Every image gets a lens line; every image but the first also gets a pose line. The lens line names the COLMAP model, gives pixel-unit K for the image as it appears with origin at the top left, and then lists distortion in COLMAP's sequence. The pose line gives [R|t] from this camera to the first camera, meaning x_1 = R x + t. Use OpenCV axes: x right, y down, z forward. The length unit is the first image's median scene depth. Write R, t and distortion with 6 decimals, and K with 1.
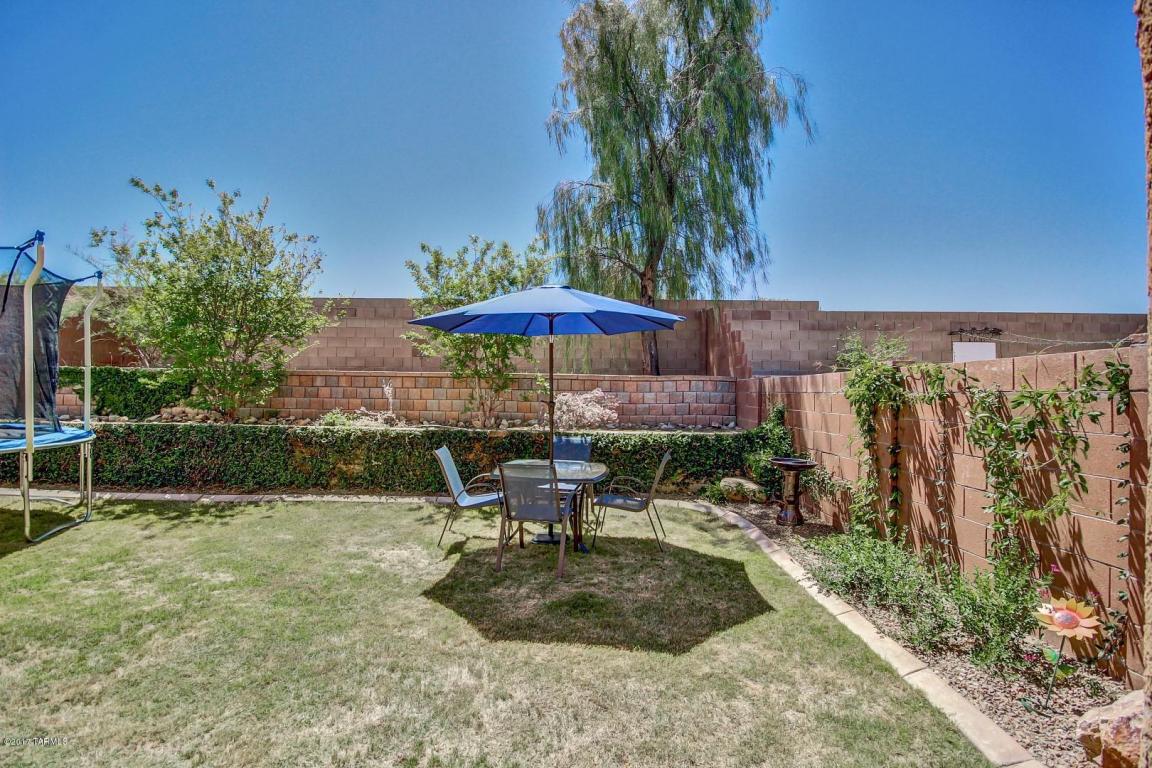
lens RADIAL K [[530.6, 0, 574.5], [0, 530.6, 386.6], [0, 0, 1]] dist [-0.000530, -0.002617]
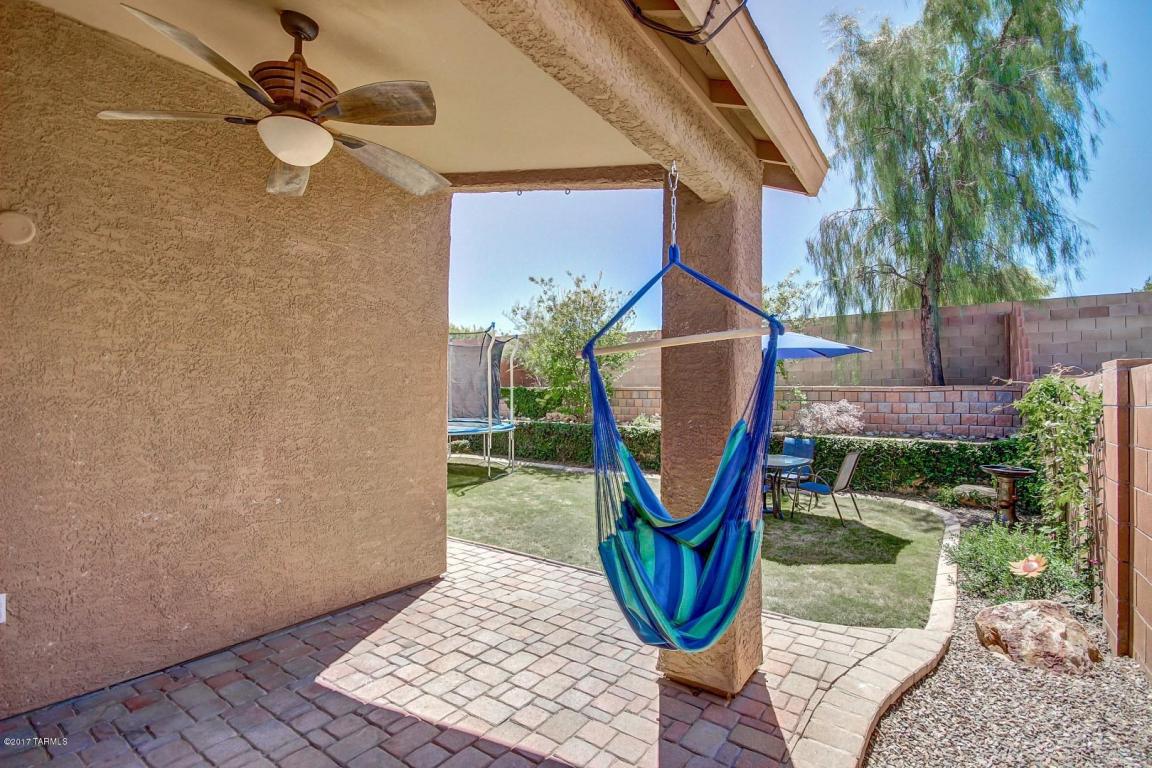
lens RADIAL K [[530.6, 0, 572.0], [0, 530.6, 391.7], [0, 0, 1]] dist [-0.000530, -0.002617]
pose [[0.809154, -0.012657, -0.587460, 0.265599], [0.007876, 0.999912, -0.010695, -0.006512], [0.587543, 0.004027, 0.809183, -0.295844]]
